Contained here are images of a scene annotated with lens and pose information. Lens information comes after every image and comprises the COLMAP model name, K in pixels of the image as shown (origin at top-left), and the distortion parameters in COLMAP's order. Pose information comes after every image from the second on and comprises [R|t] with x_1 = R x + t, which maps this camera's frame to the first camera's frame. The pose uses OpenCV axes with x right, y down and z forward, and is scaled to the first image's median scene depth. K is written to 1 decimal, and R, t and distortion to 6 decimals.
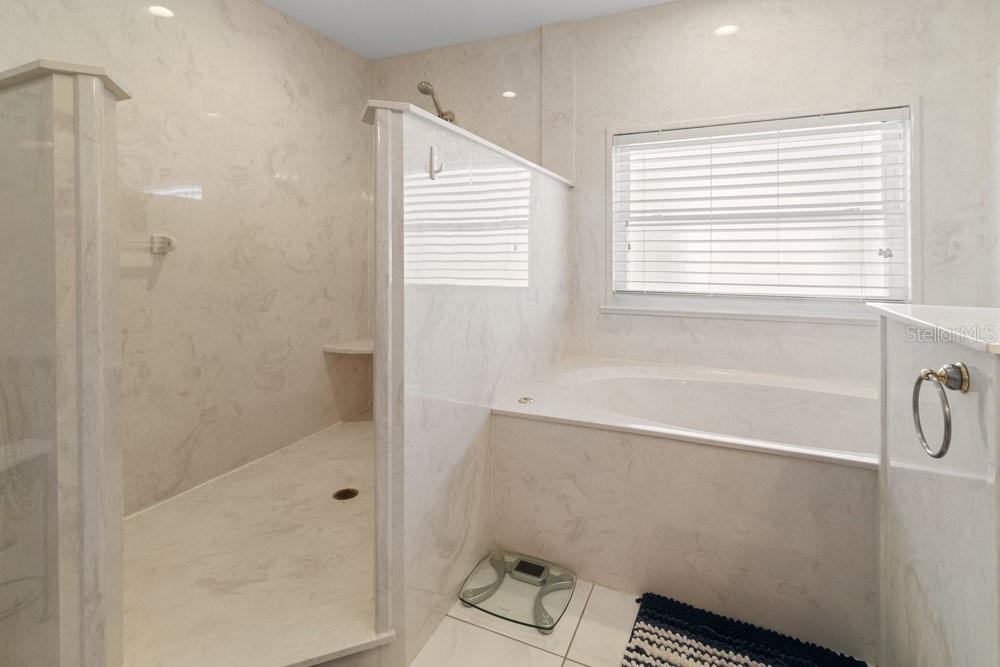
lens RADIAL K [[490.4, 0, 499.9], [0, 490.4, 249.4], [0, 0, 1]] dist [0.001767, -0.000227]
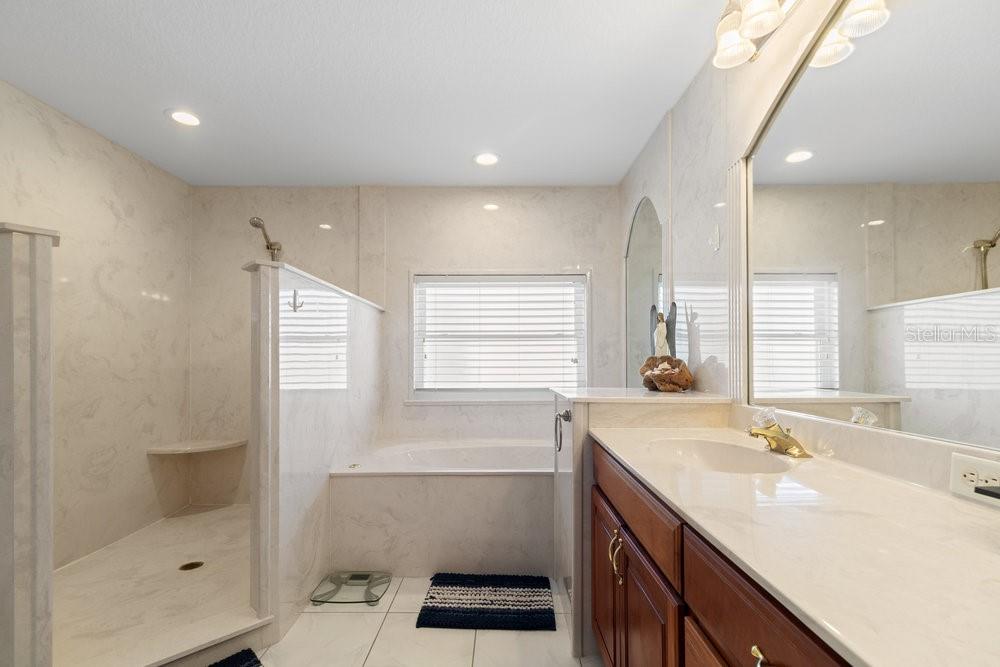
lens RADIAL K [[465.2, 0, 501.8], [0, 465.2, 354.9], [0, 0, 1]] dist [-0.000004, -0.000223]
pose [[0.912108, 0.000833, 0.409949, -0.092702], [0.000829, 0.999992, -0.003876, -0.006036], [-0.409949, 0.003875, 0.912100, -0.337604]]
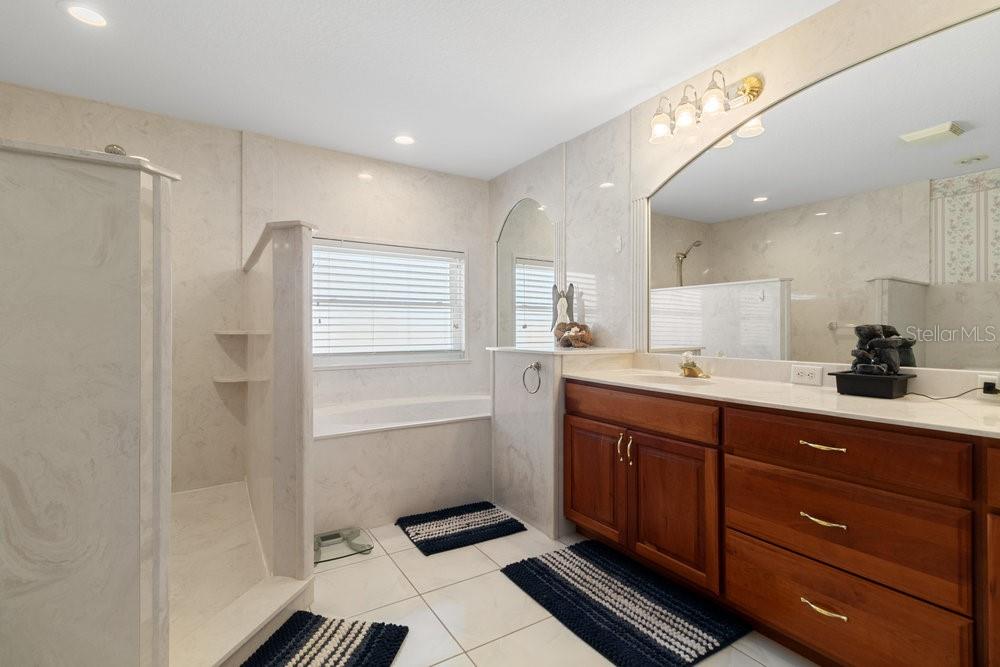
lens RADIAL K [[466.0, 0, 499.8], [0, 466.0, 327.4], [0, 0, 1]] dist [0.003811, 0.000273]
pose [[0.548432, -0.000265, 0.836195, -0.637934], [-0.006257, 0.999971, 0.004421, 0.003076], [-0.836172, -0.007657, 0.548414, -0.153348]]
